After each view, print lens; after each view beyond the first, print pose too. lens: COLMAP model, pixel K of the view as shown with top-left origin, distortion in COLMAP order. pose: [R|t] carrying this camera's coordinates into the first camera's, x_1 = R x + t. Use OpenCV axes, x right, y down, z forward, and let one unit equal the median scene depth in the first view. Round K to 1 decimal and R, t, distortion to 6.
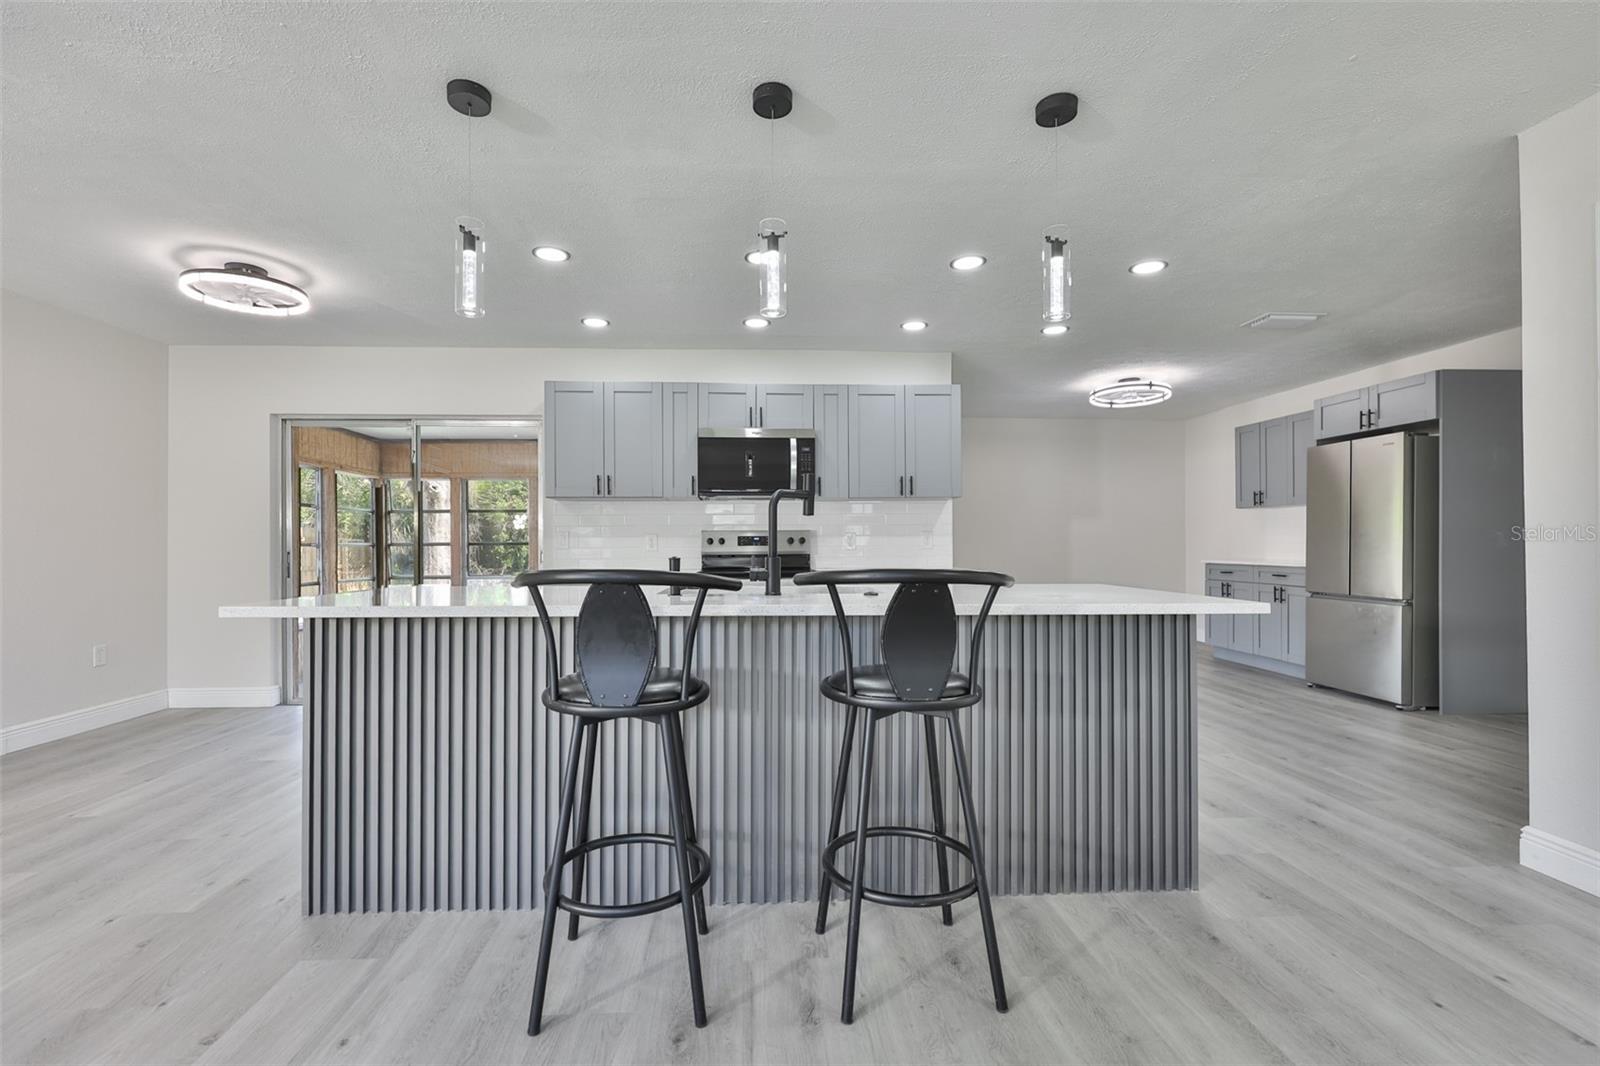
lens RADIAL K [[693.7, 0, 787.0], [0, 693.7, 539.9], [0, 0, 1]] dist [-0.001093, -0.000243]
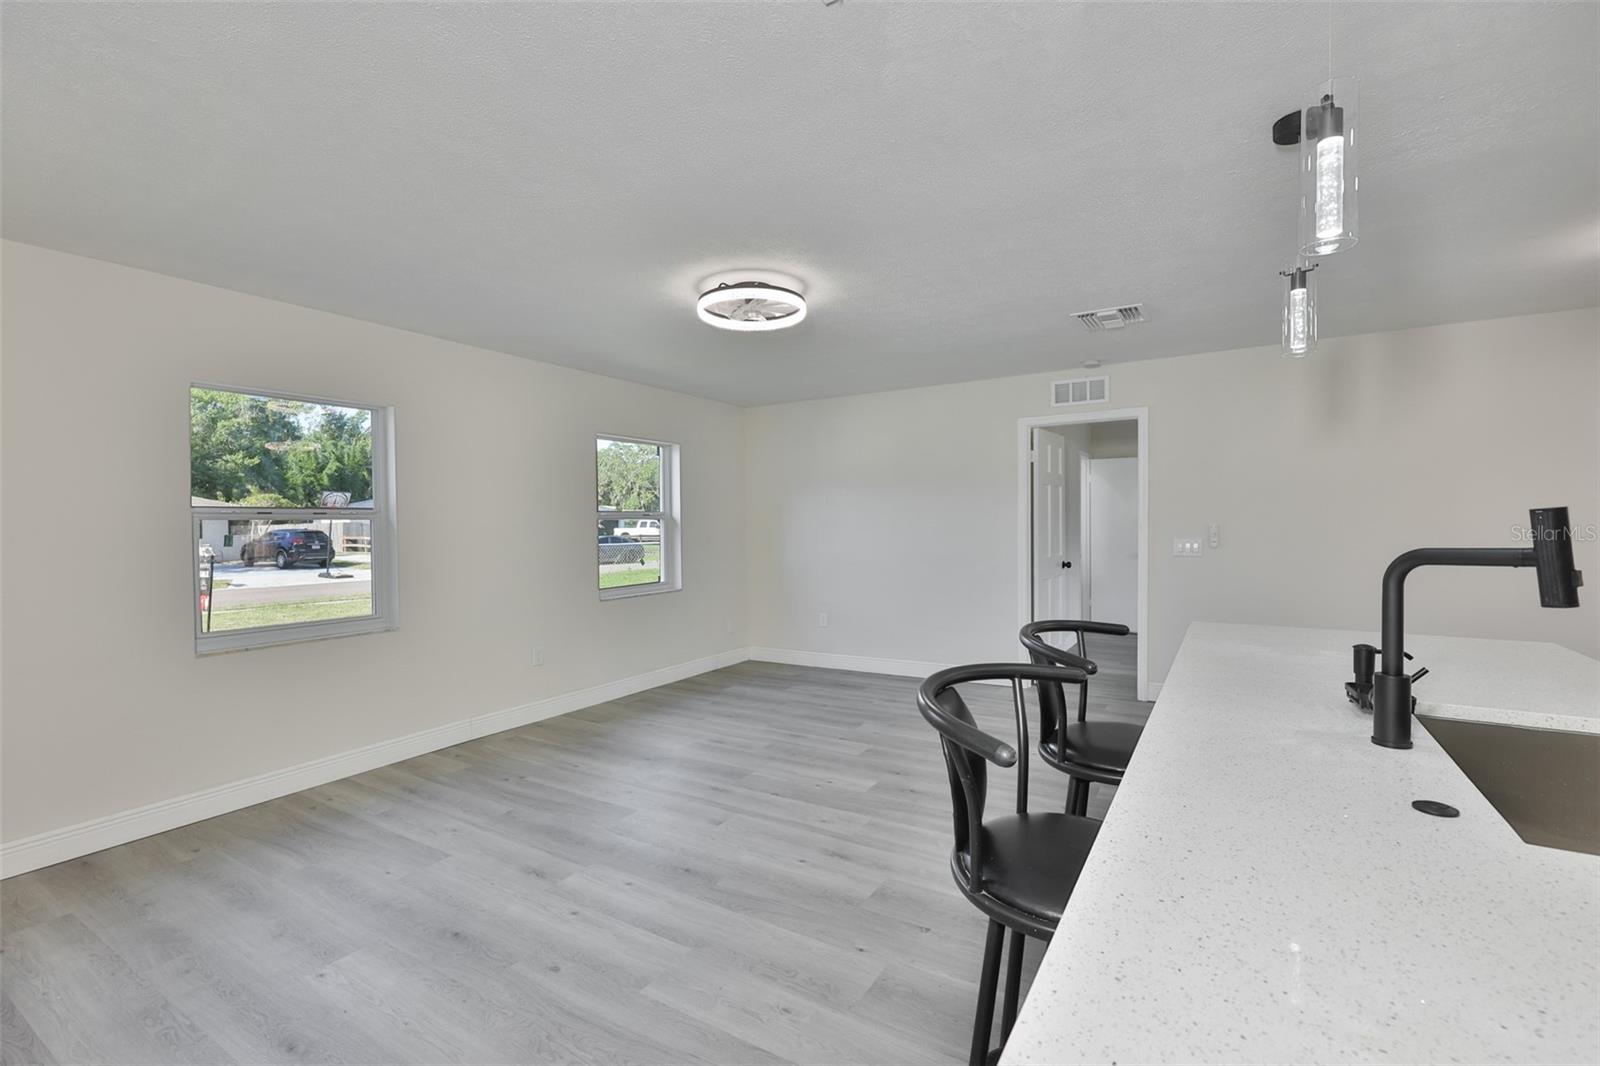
lens RADIAL K [[703.0, 0, 800.0], [0, 703.0, 533.0], [0, 0, 1]] dist [0.002382, 0.000261]
pose [[-0.572111, 0.018442, -0.819969, 0.336005], [0.013606, 0.999823, 0.012993, -0.046966], [0.820063, -0.003723, -0.572261, 0.457582]]
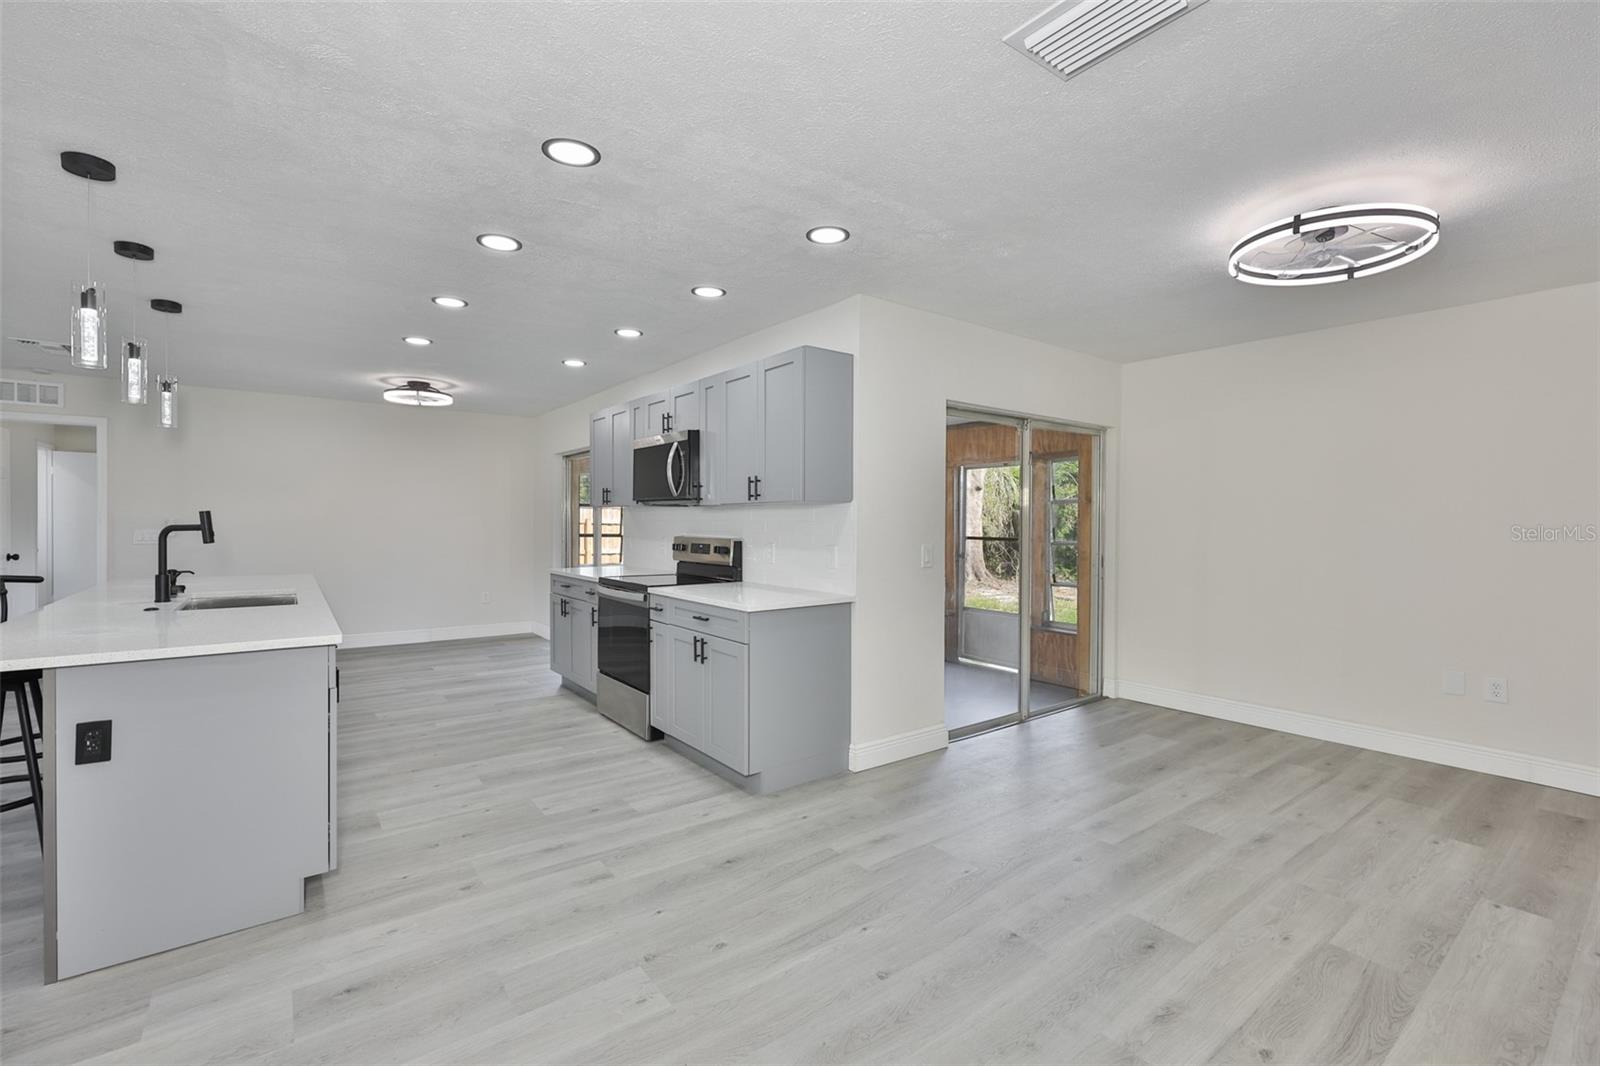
lens RADIAL K [[674.5, 0, 807.8], [0, 674.5, 532.9], [0, 0, 1]] dist [0.011960, -0.000544]
pose [[0.560825, 0.022903, -0.827617, 0.881696], [-0.006324, 0.999707, 0.023381, -0.046821], [0.827910, -0.007879, 0.560806, 0.633660]]
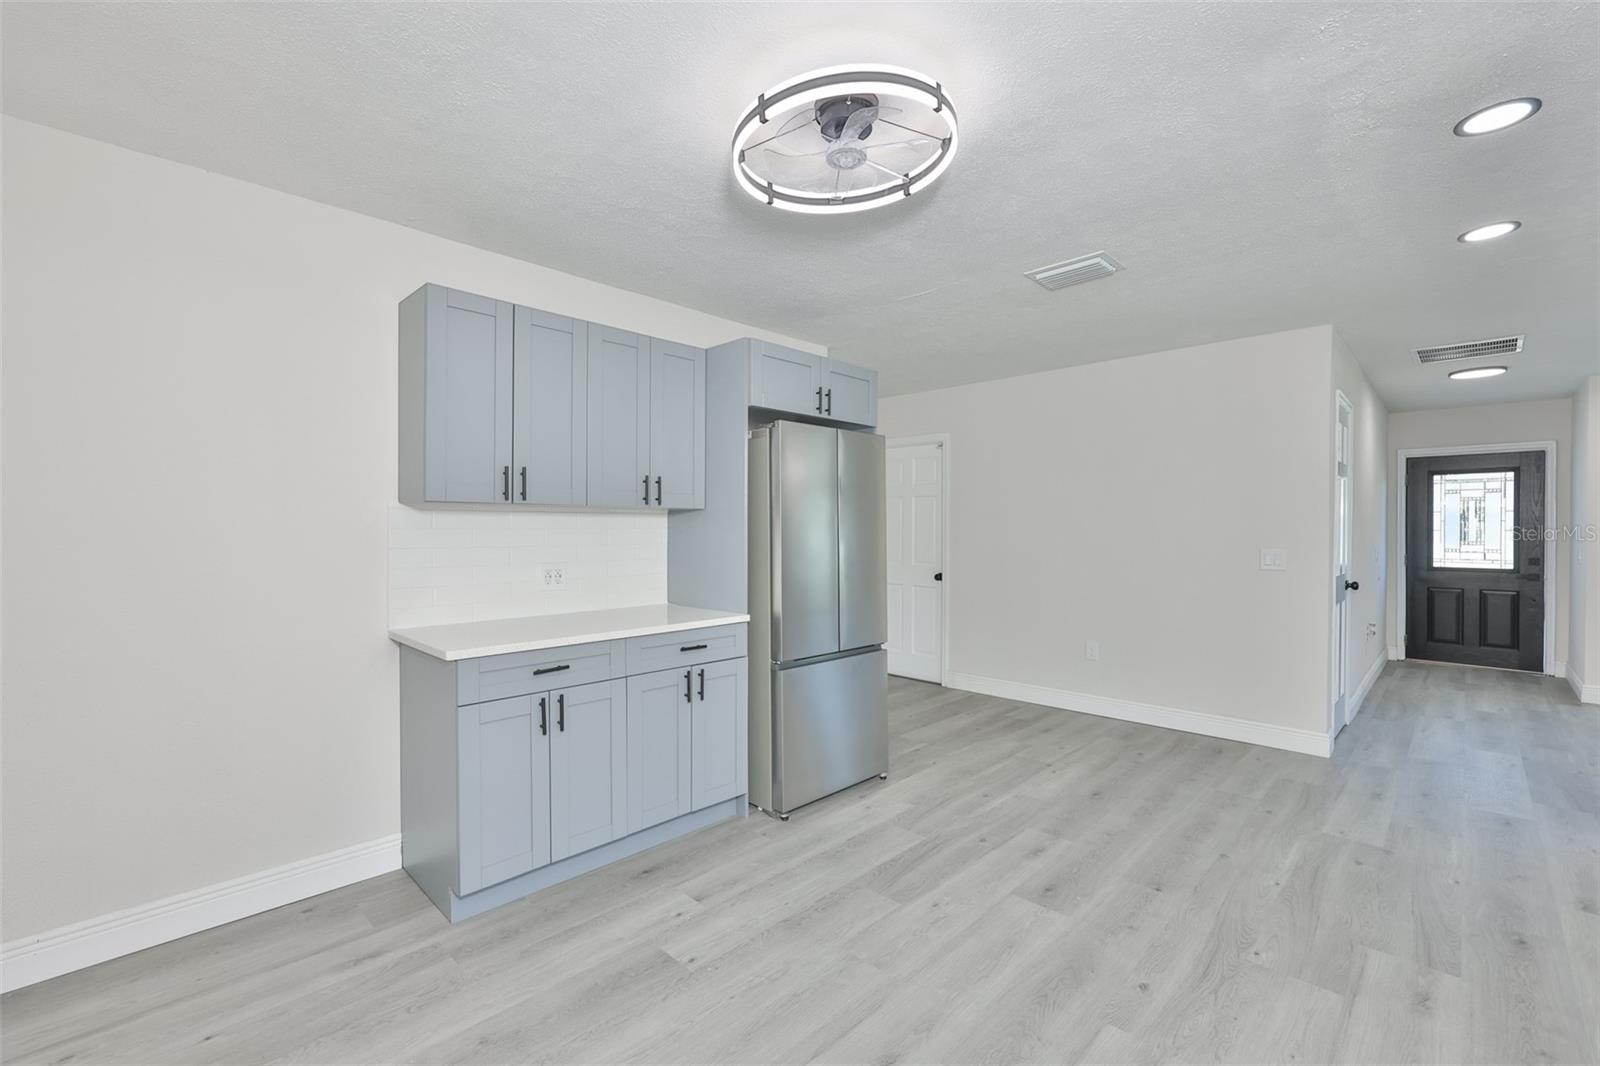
lens RADIAL K [[666.2, 0, 794.2], [0, 666.2, 559.4], [0, 0, 1]] dist [0.010220, -0.000118]
pose [[-0.664817, -0.032378, 0.746304, 0.370352], [-0.001511, 0.999116, 0.041999, -0.048154], [-0.747004, 0.026794, -0.664279, 1.603246]]
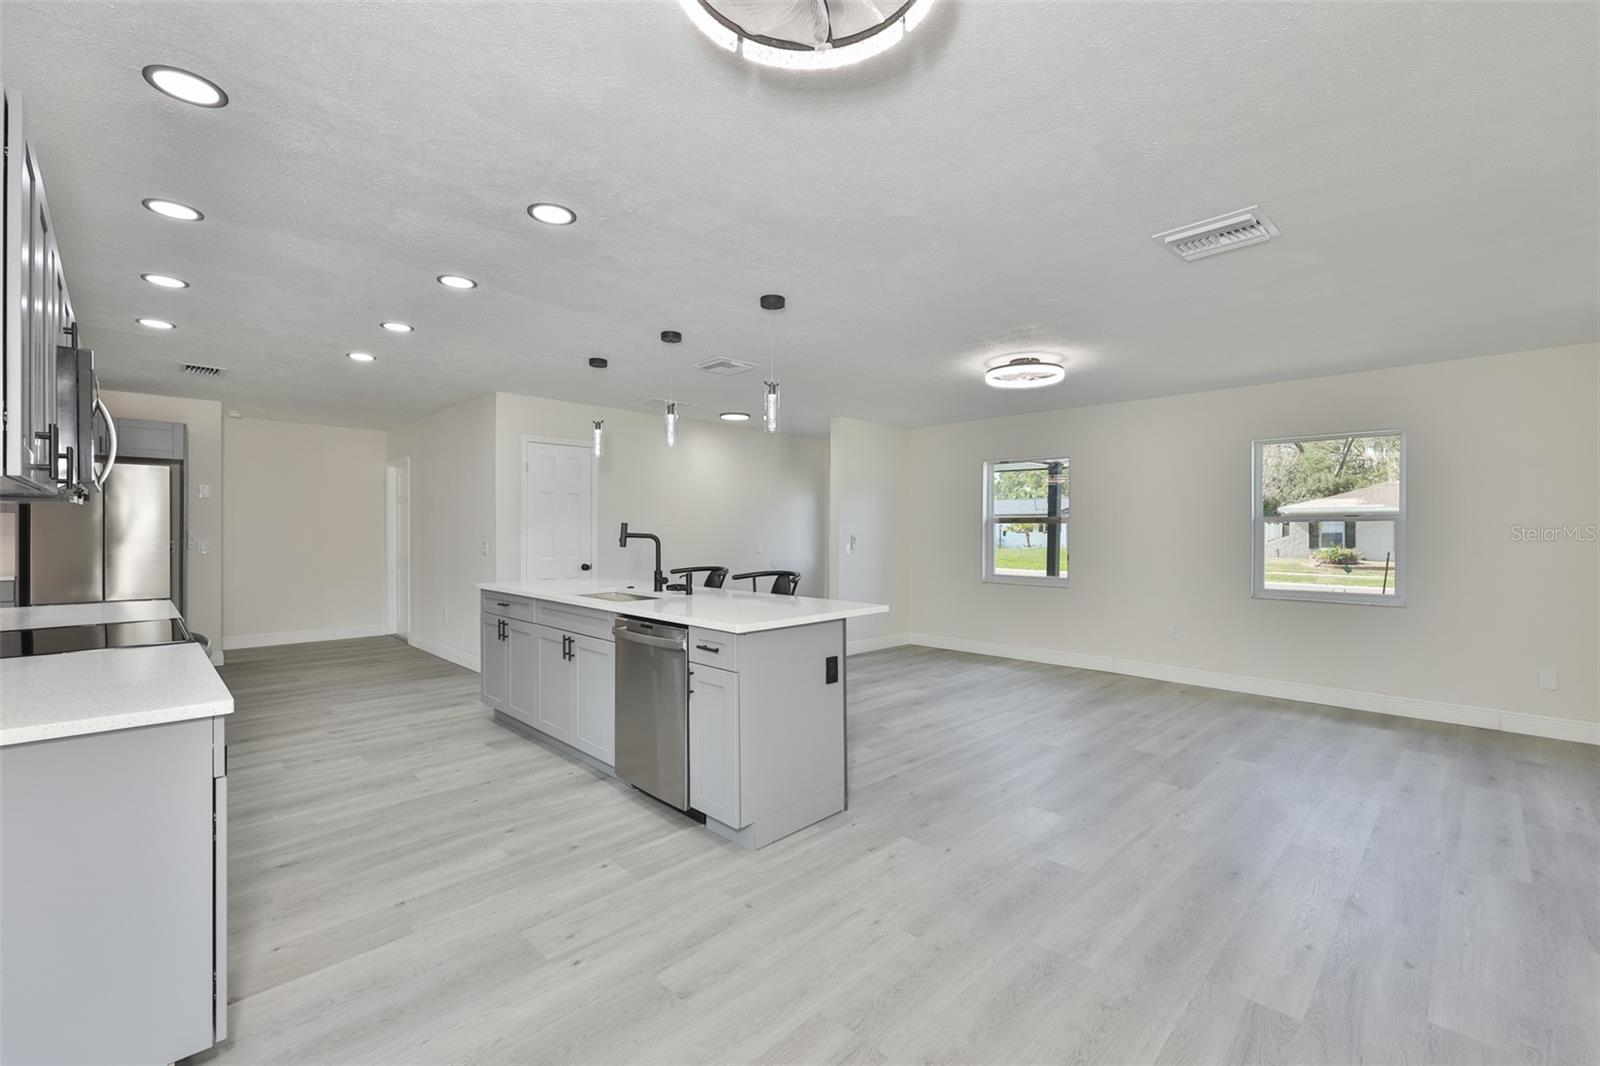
lens RADIAL K [[675.6, 0, 774.0], [0, 675.6, 533.3], [0, 0, 1]] dist [0.001350, 0.000154]
pose [[-0.632970, -0.002358, 0.774172, -0.783796], [-0.004503, 0.999990, -0.000637, -0.036906], [-0.774163, -0.003889, -0.632975, 0.924954]]
